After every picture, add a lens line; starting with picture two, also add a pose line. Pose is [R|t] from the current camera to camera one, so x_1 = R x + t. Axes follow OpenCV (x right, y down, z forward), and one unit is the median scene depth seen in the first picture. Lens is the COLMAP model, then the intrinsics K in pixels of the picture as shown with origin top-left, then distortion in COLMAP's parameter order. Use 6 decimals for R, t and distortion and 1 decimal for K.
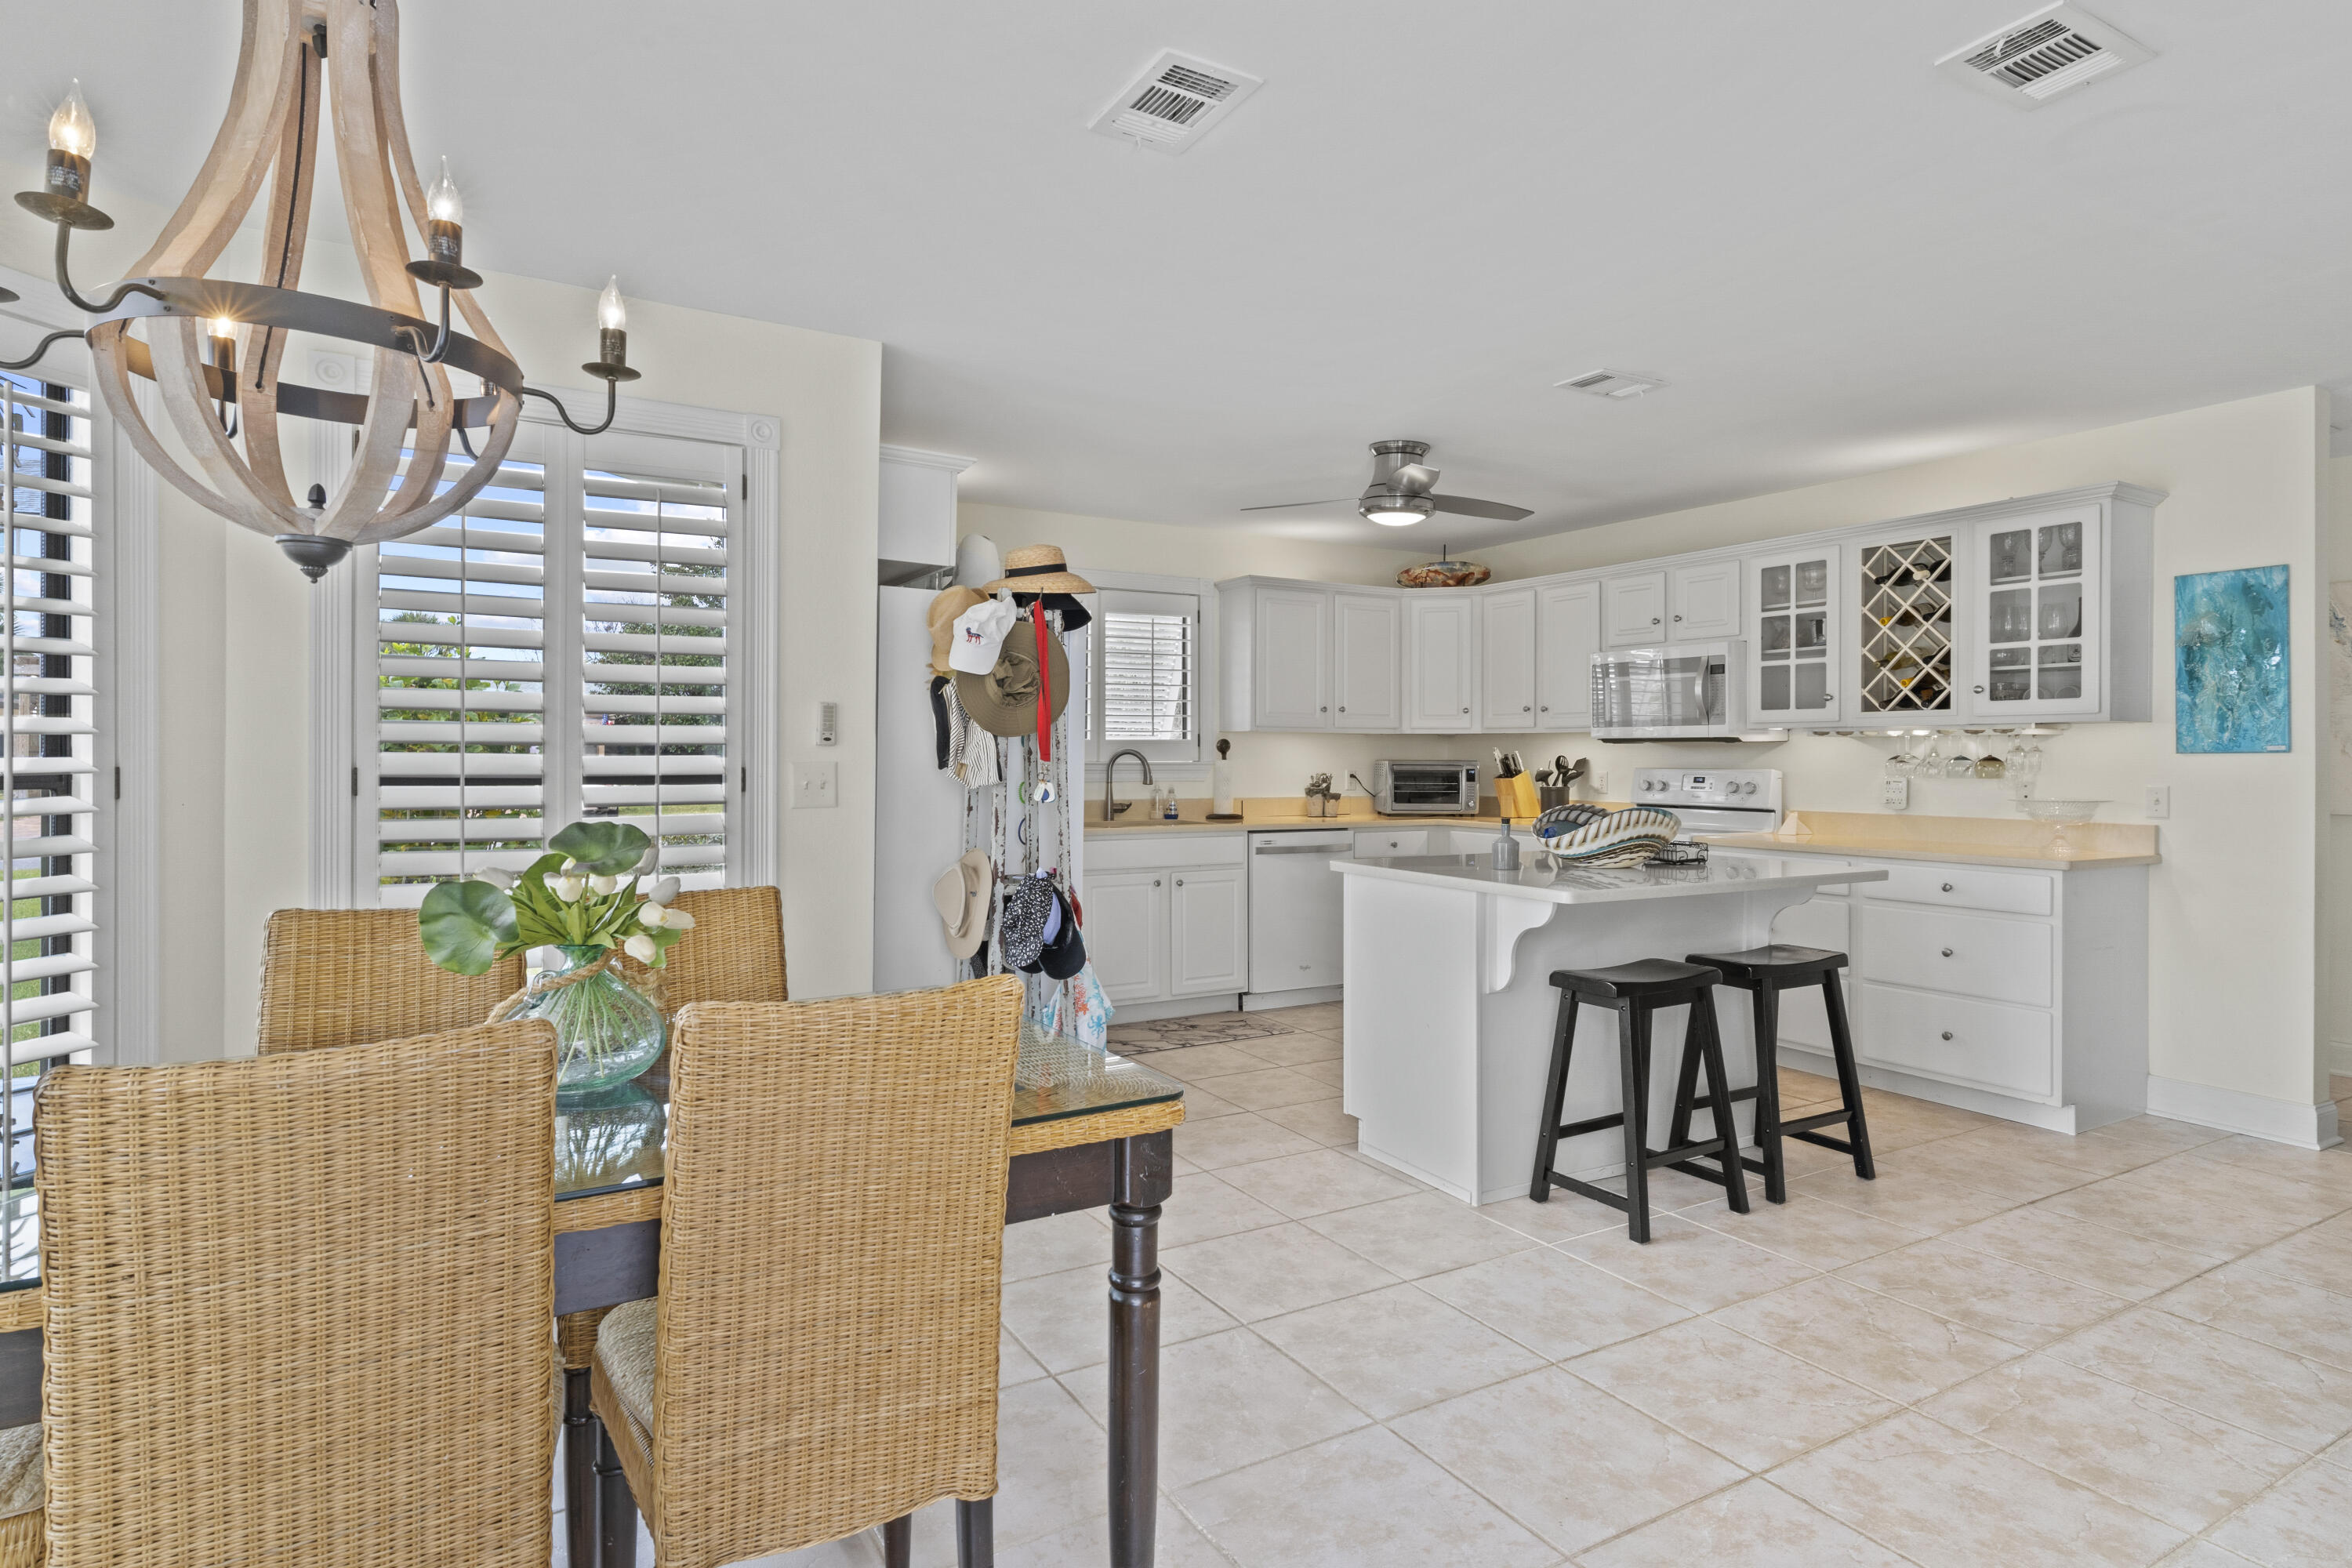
lens RADIAL K [[1266.4, 0, 1176.0], [0, 1266.4, 760.4], [0, 0, 1]] dist [0.000536, -0.000006]
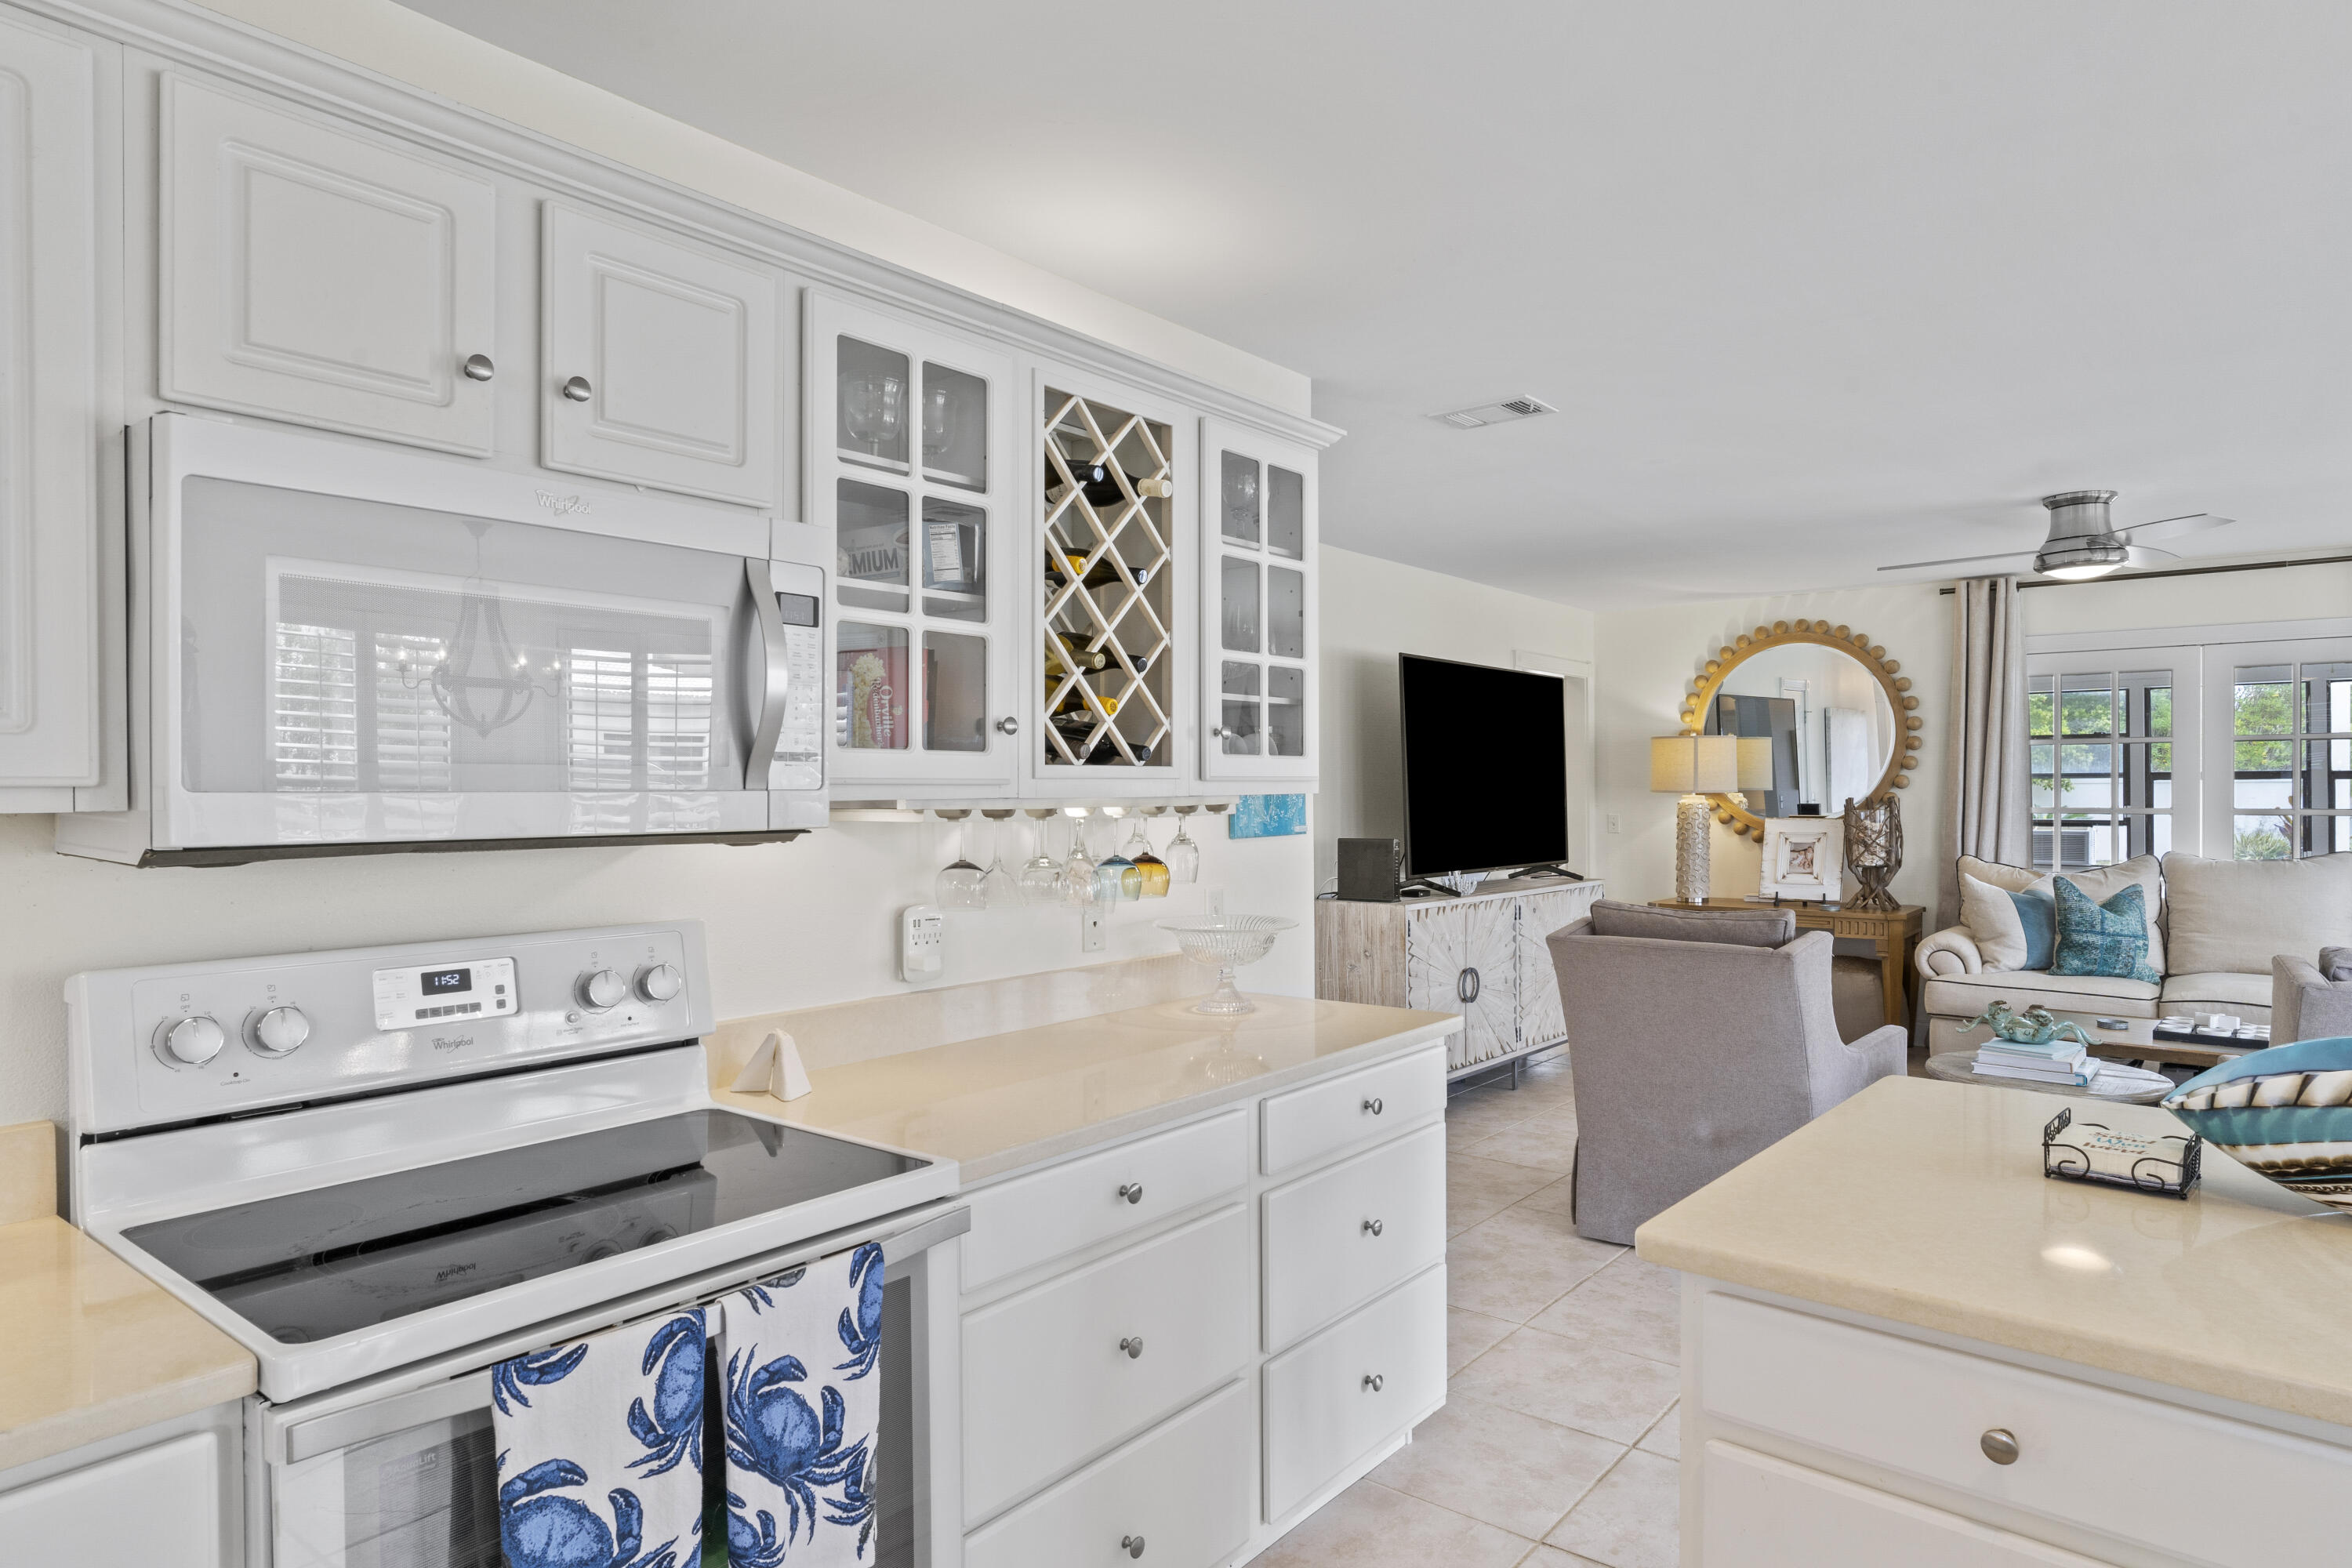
lens RADIAL K [[1386.4, 0, 1175.2], [0, 1386.4, 793.4], [0, 0, 1]] dist [0.001716, 0.000414]
pose [[-0.369398, -0.010818, 0.929208, 0.076683], [0.003613, 0.999908, 0.013077, -0.030750], [-0.929264, 0.008187, -0.369325, 1.014691]]
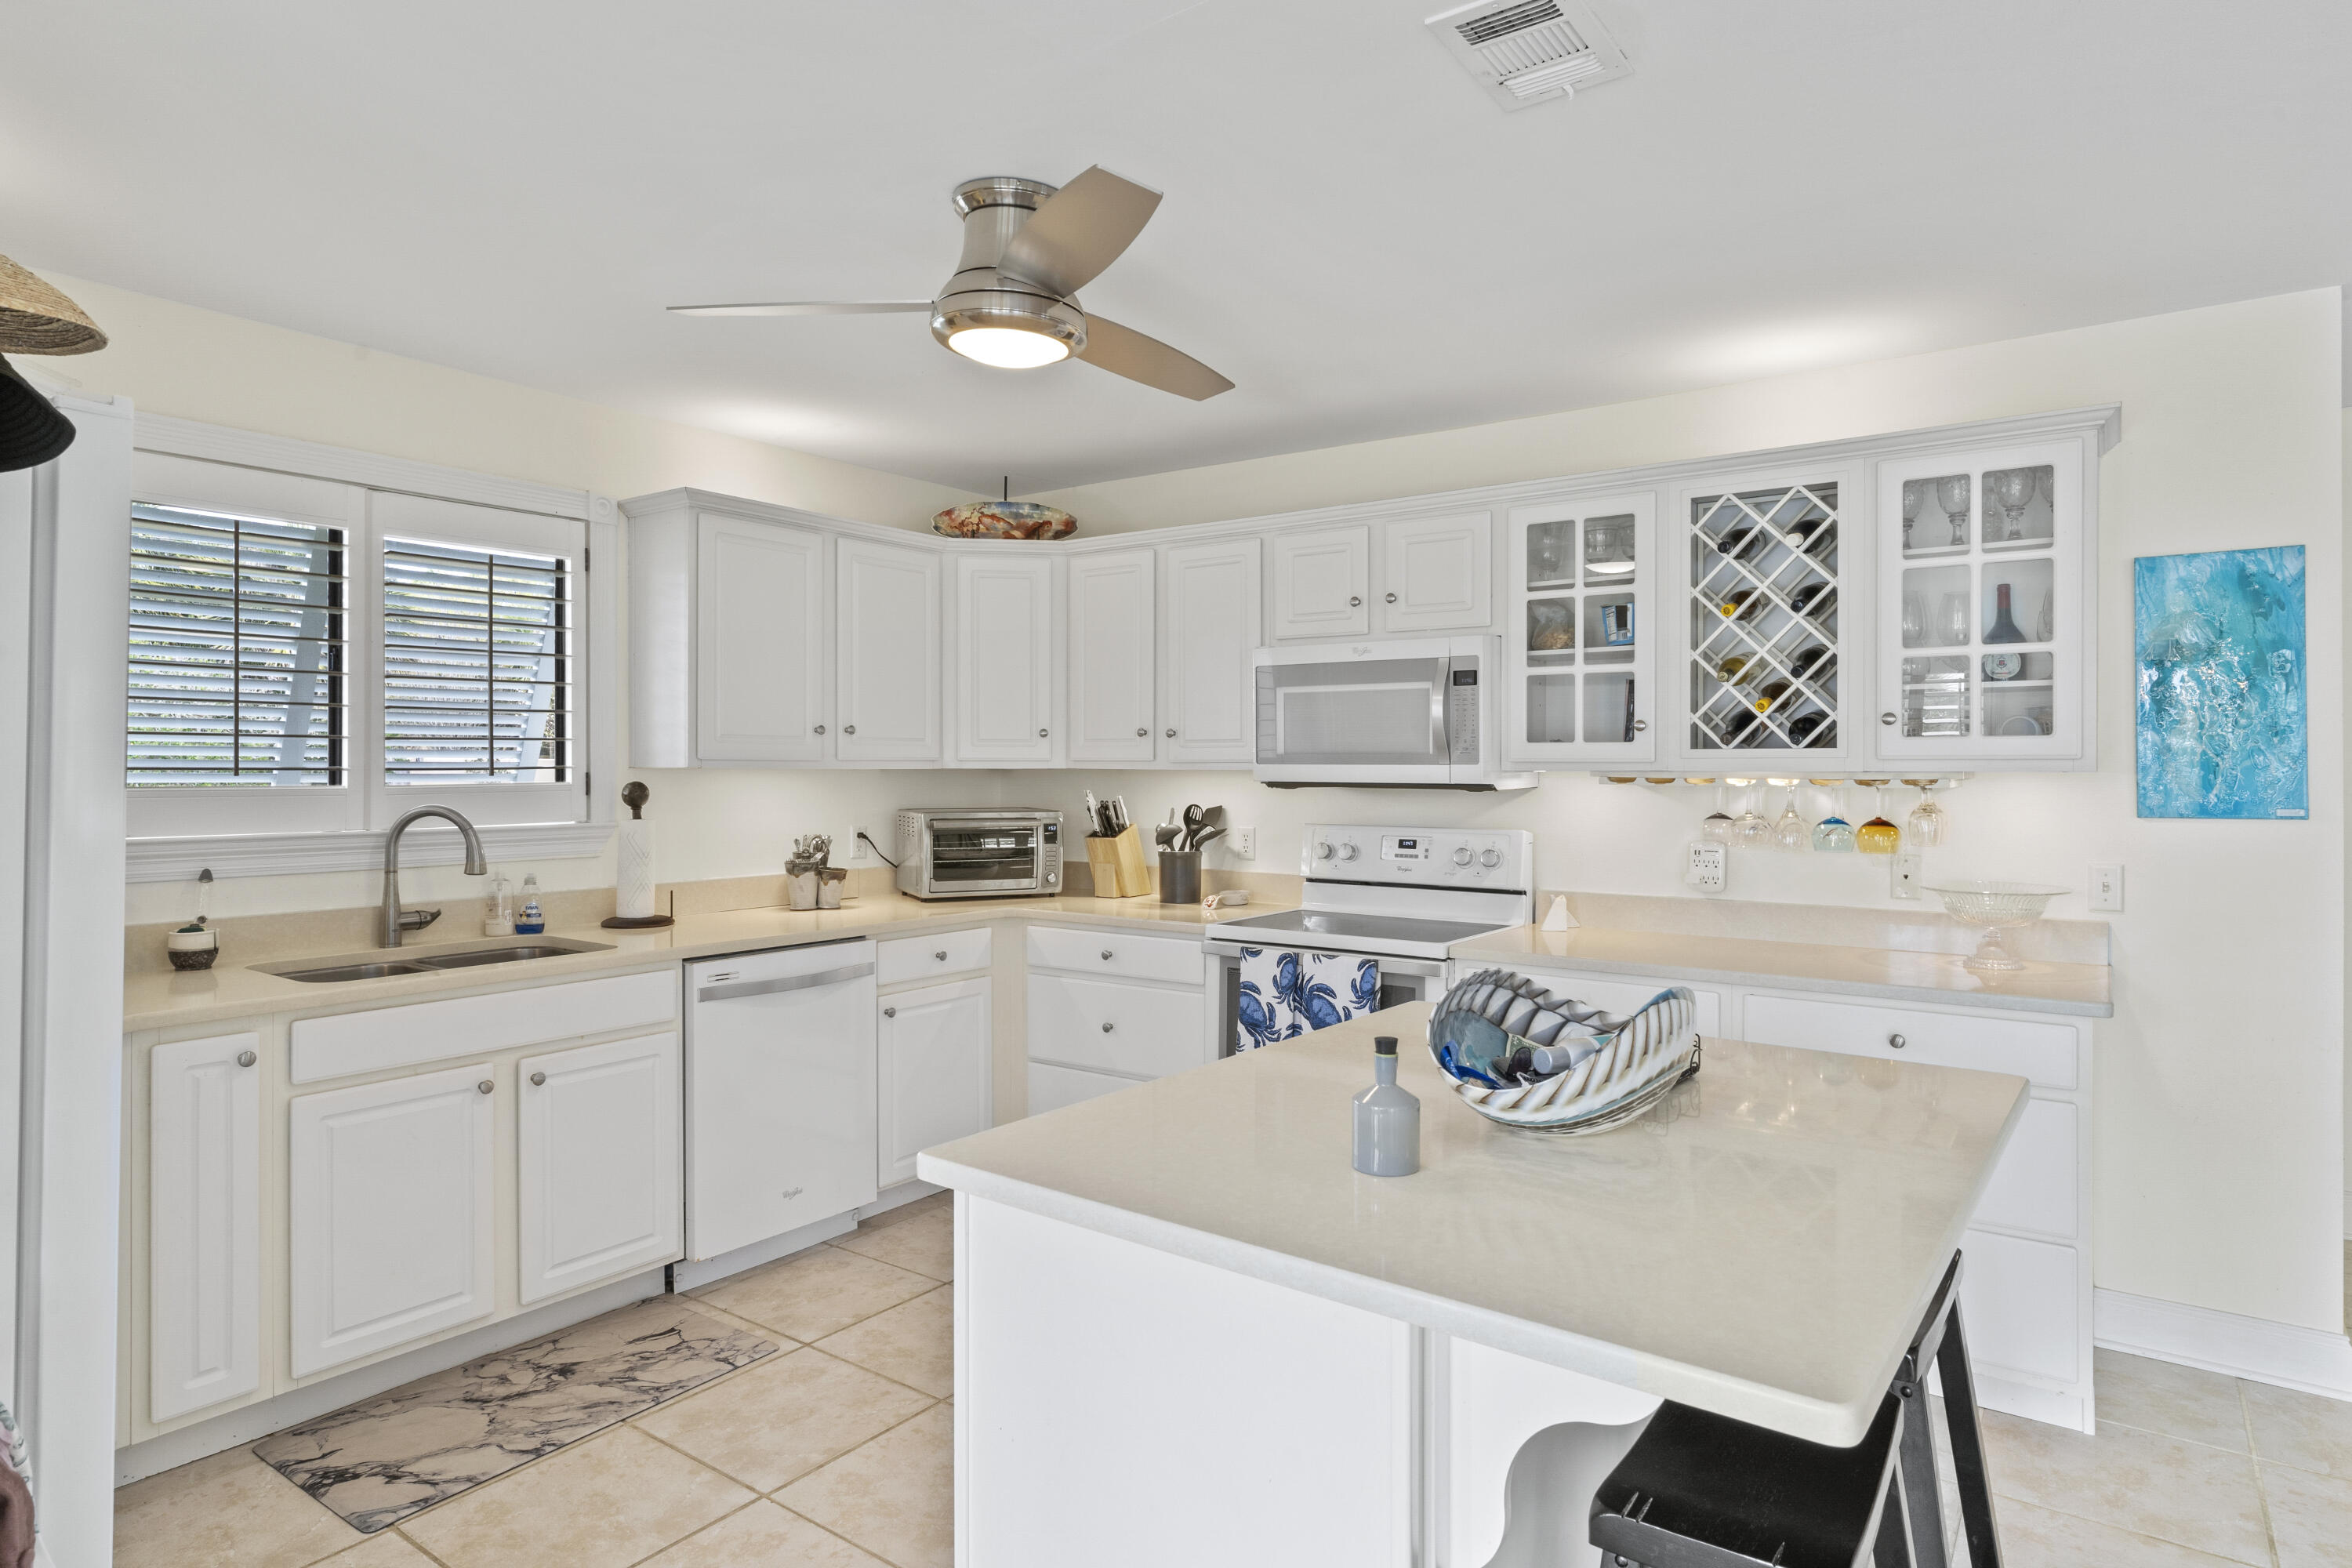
lens RADIAL K [[1324.7, 0, 1186.3], [0, 1324.7, 768.6], [0, 0, 1]] dist [-0.007470, 0.000218]
pose [[0.912941, -0.001666, 0.408087, 0.024816], [0.002176, 0.999997, -0.000786, -0.025103], [-0.408085, 0.001606, 0.912943, 0.434725]]
